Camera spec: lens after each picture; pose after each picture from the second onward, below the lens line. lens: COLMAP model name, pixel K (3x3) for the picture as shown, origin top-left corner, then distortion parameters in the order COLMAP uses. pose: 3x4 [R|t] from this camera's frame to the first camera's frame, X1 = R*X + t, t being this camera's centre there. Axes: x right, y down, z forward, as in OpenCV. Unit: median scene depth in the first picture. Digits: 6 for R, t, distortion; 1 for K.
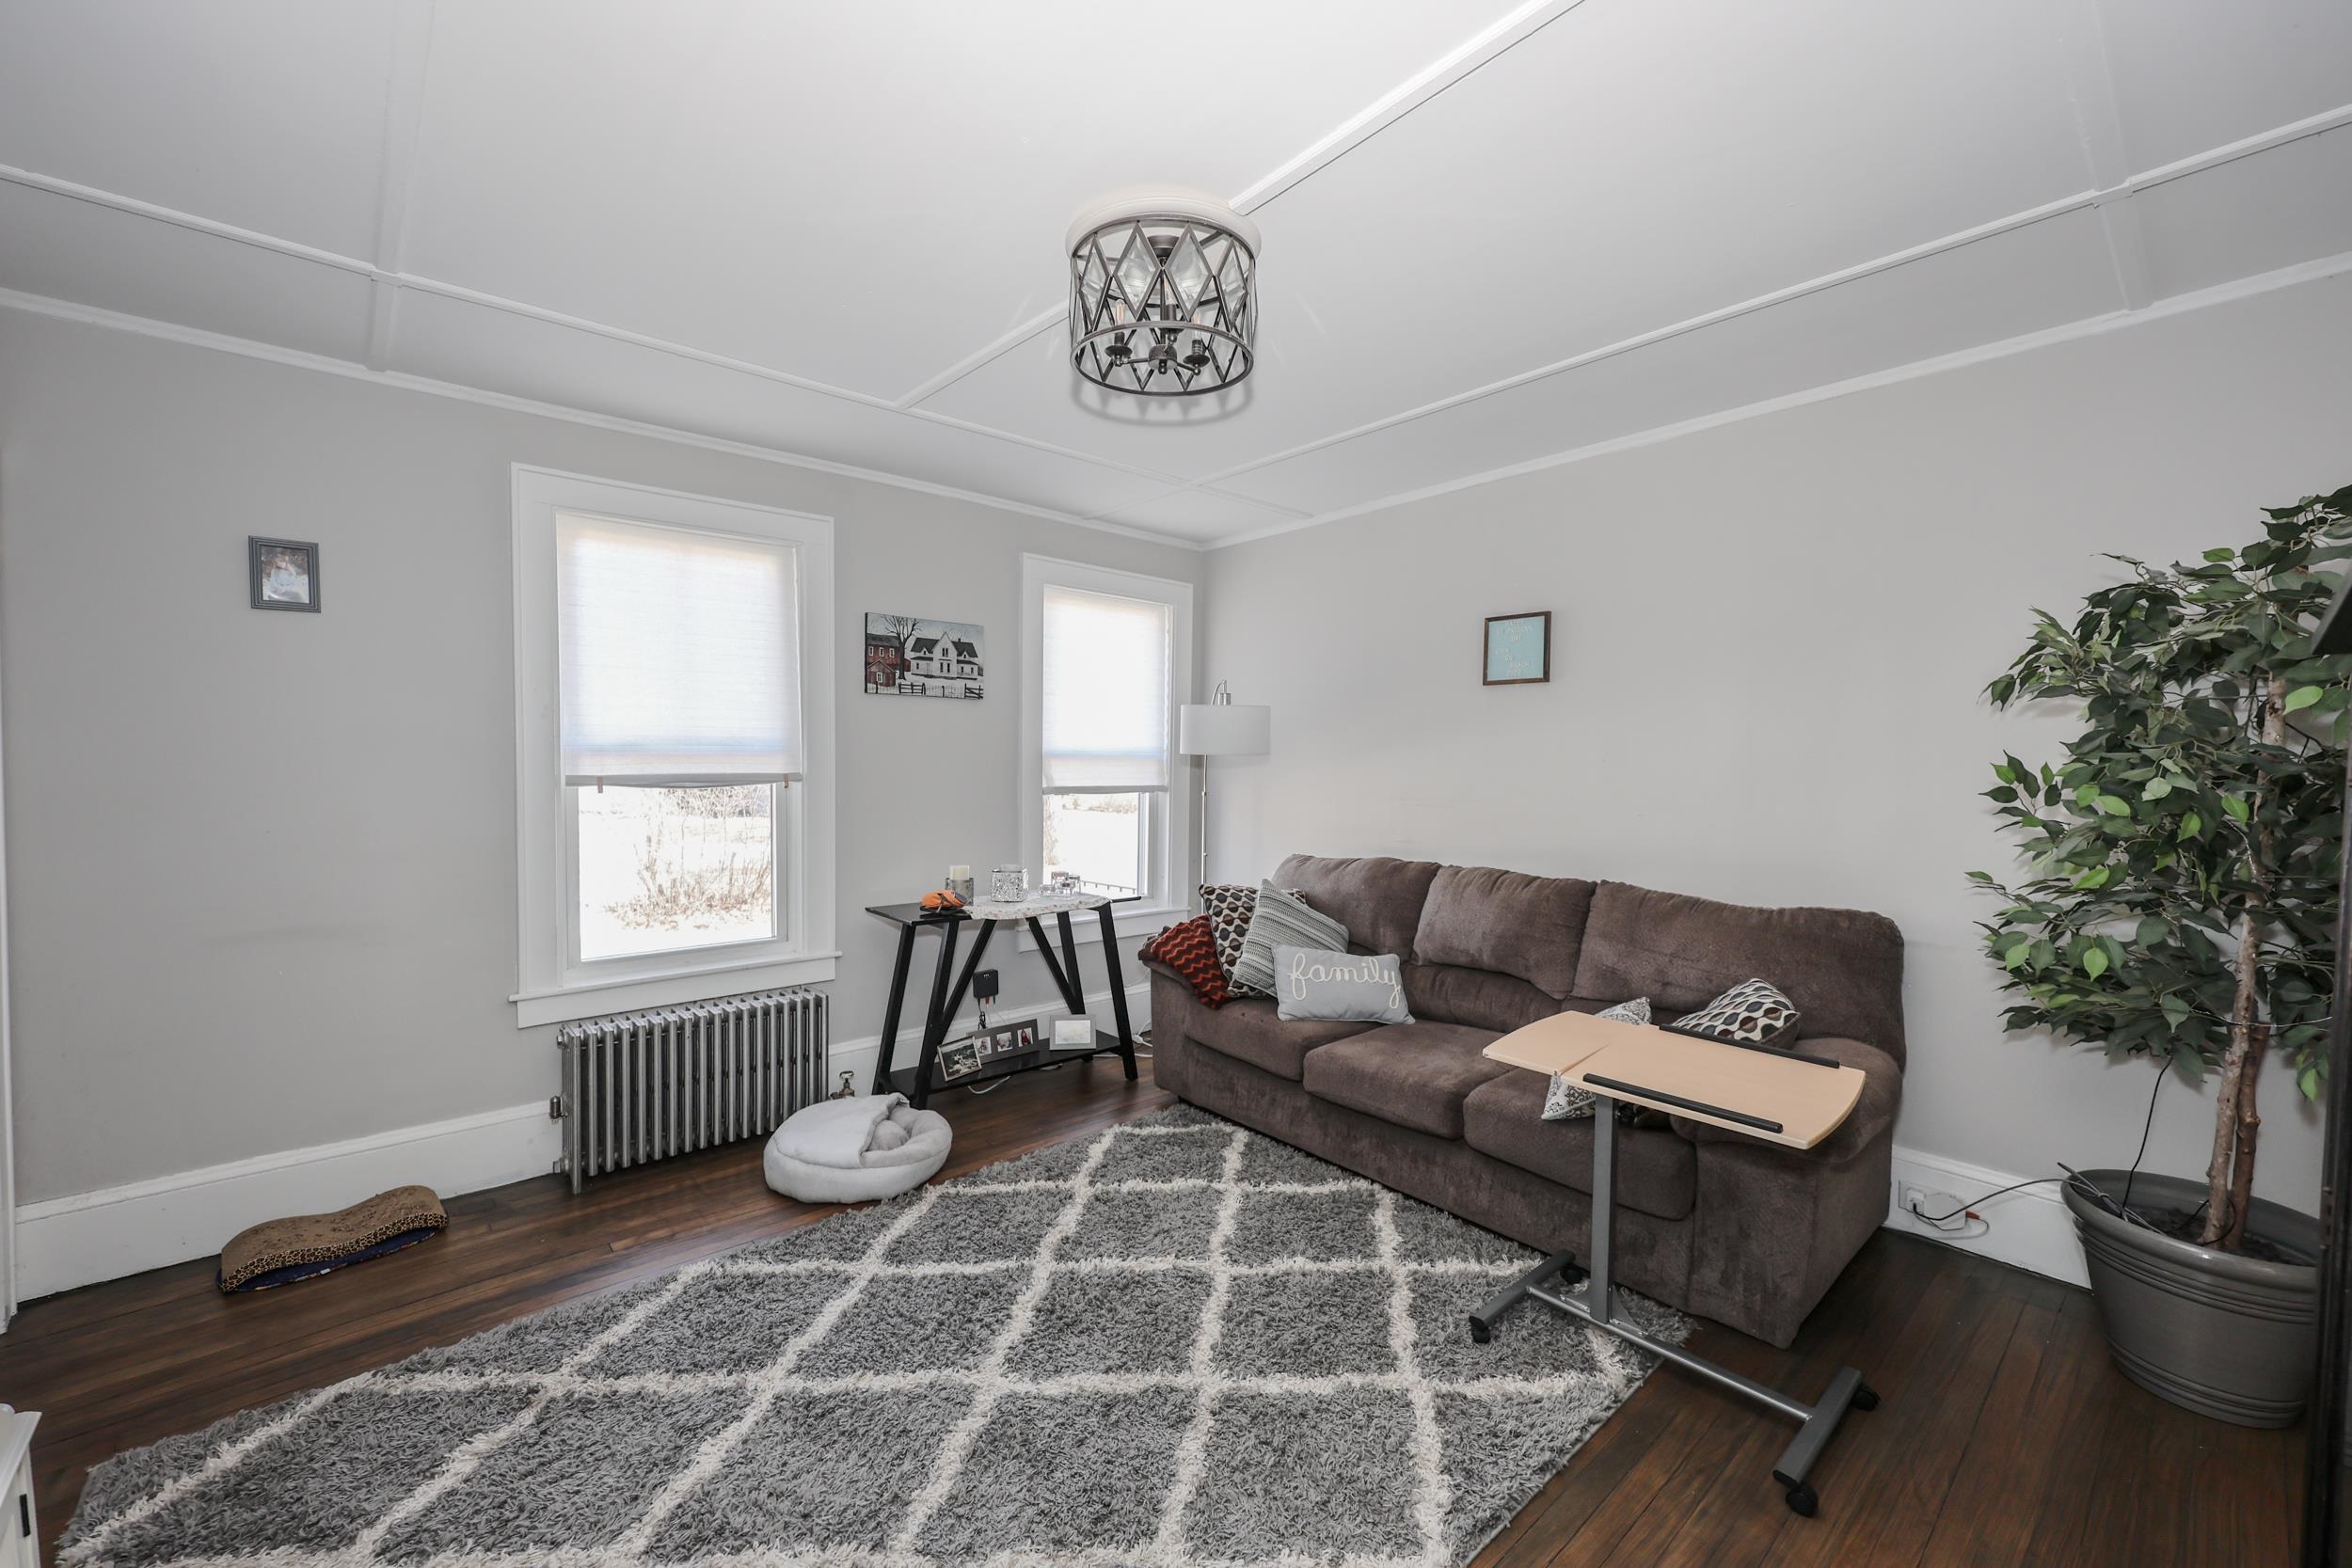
lens RADIAL K [[933.7, 0, 1185.6], [0, 933.7, 794.4], [0, 0, 1]] dist [0.006464, -0.000001]
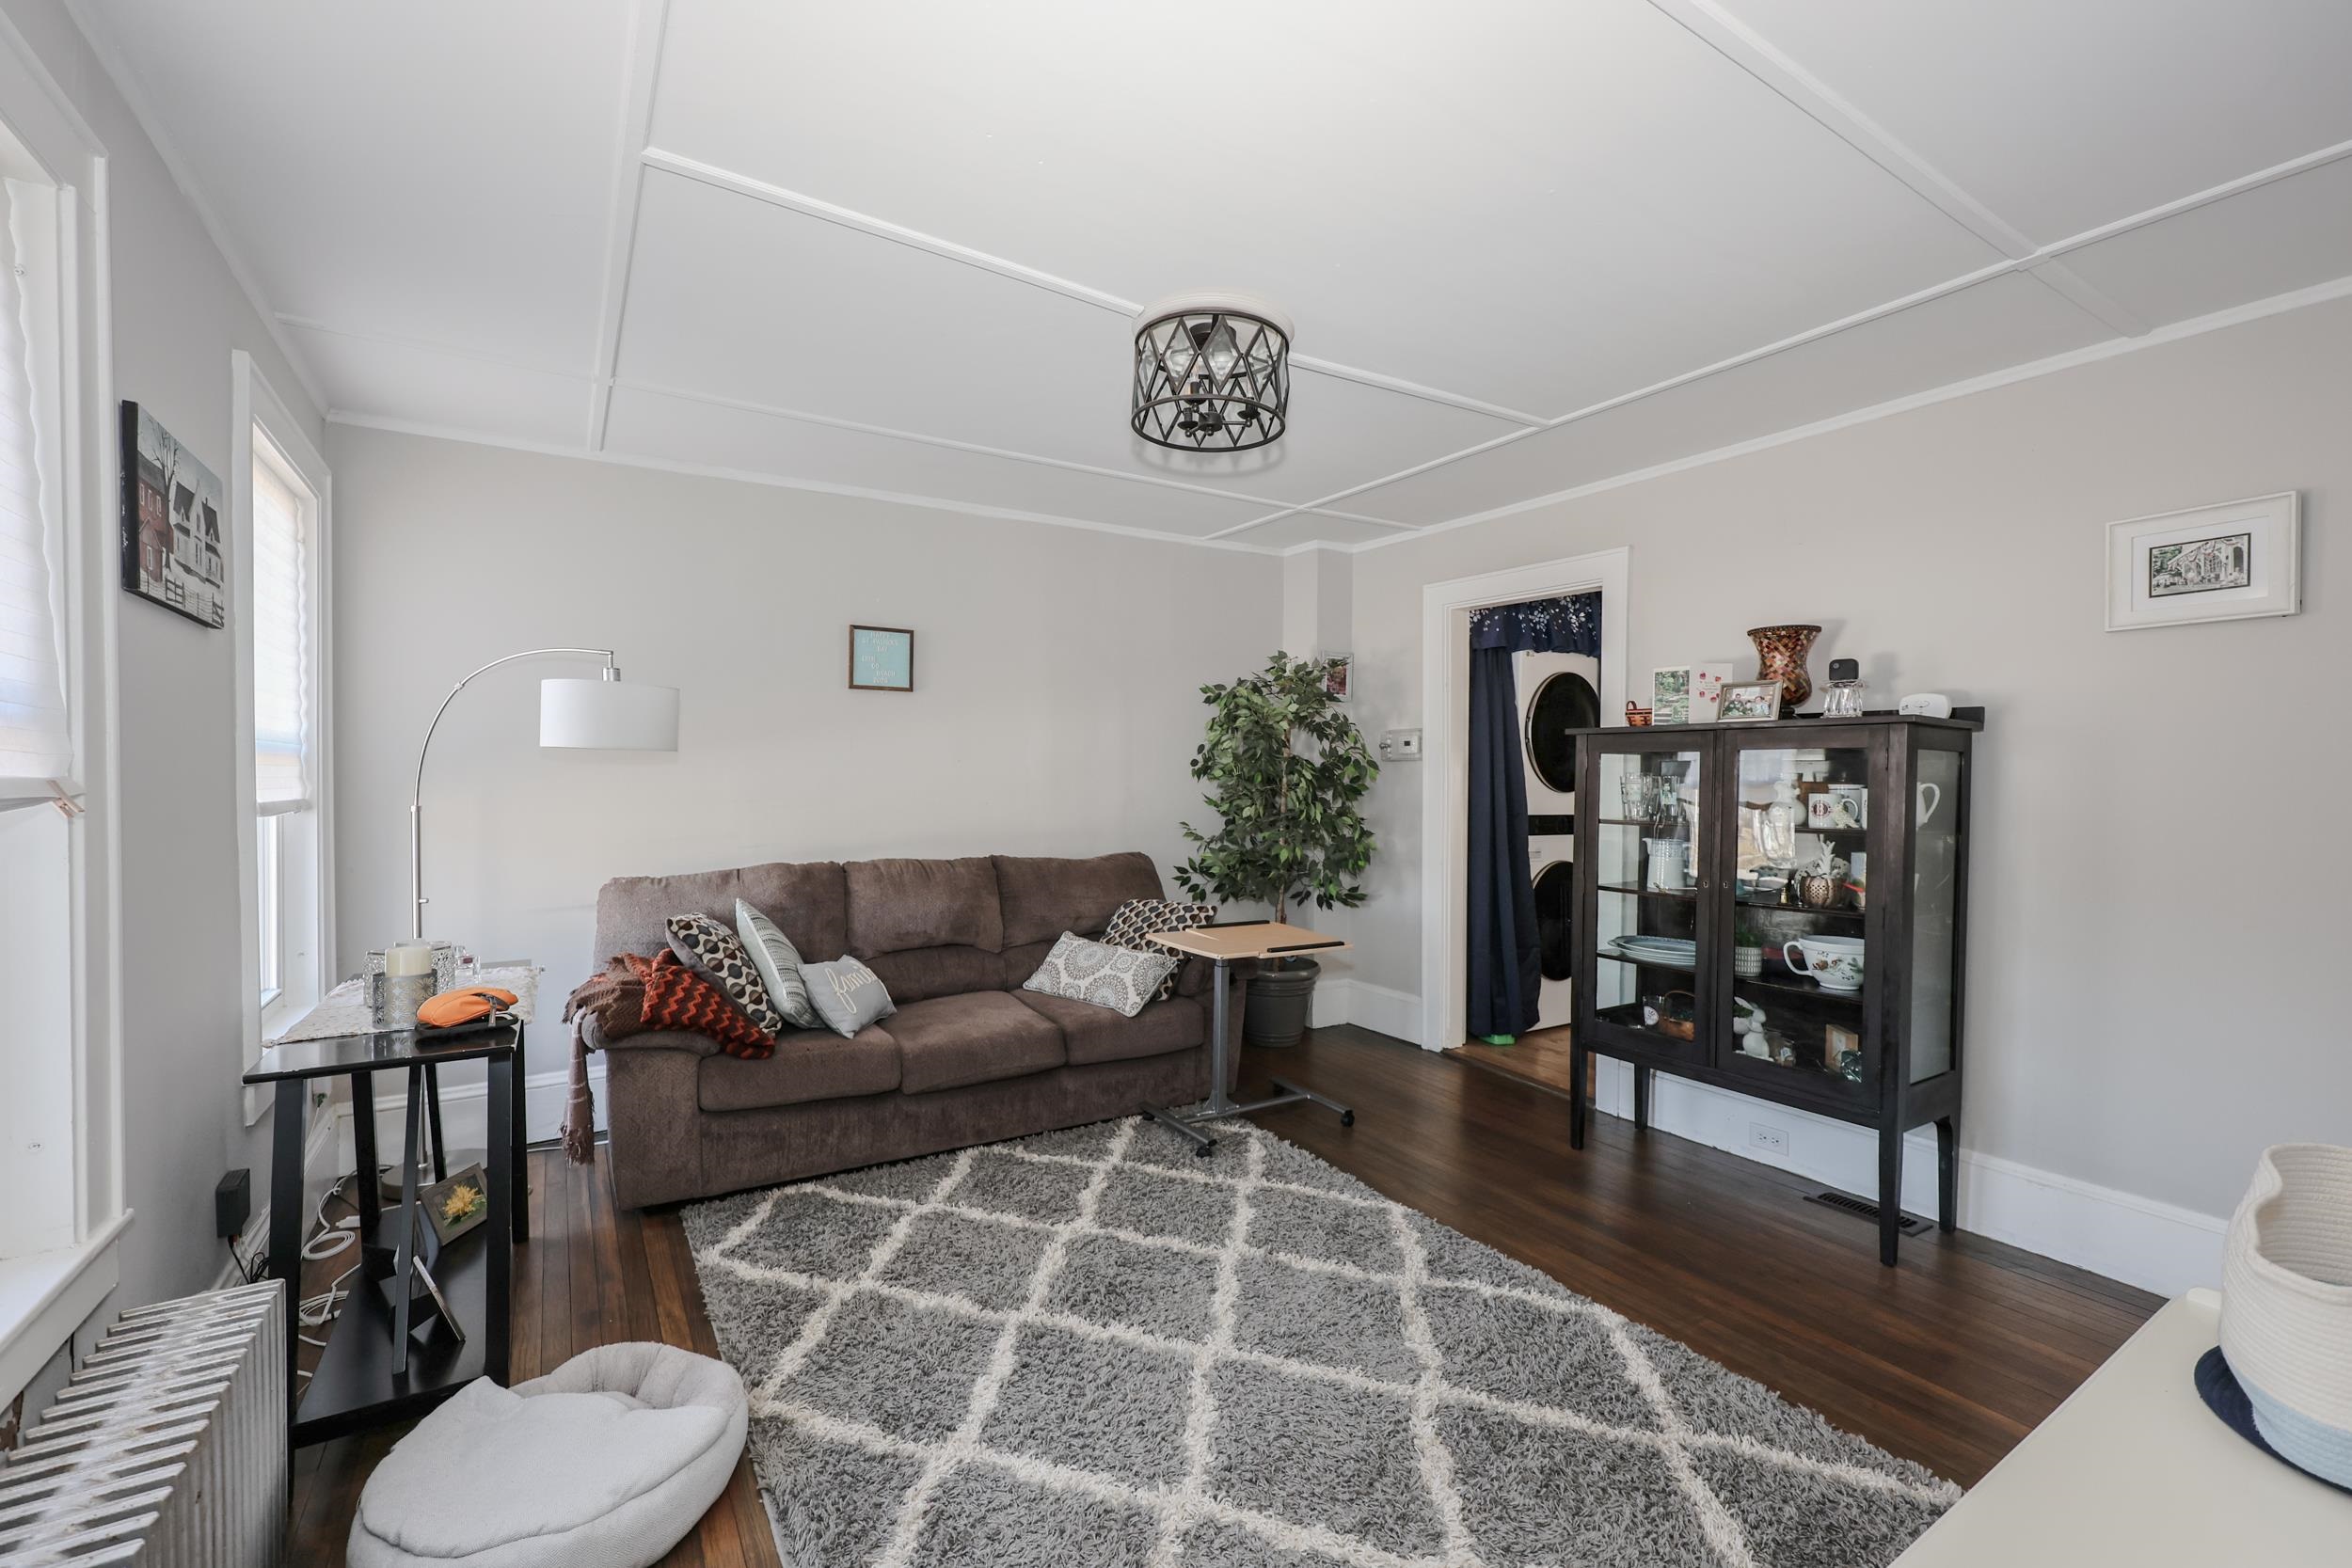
lens RADIAL K [[933.7, 0, 1185.6], [0, 933.7, 794.4], [0, 0, 1]] dist [0.006464, -0.000001]
pose [[0.199450, -0.027498, 0.979522, -0.813603], [0.039551, 0.999018, 0.019992, -0.005107], [-0.979109, 0.034754, 0.200342, 0.539839]]
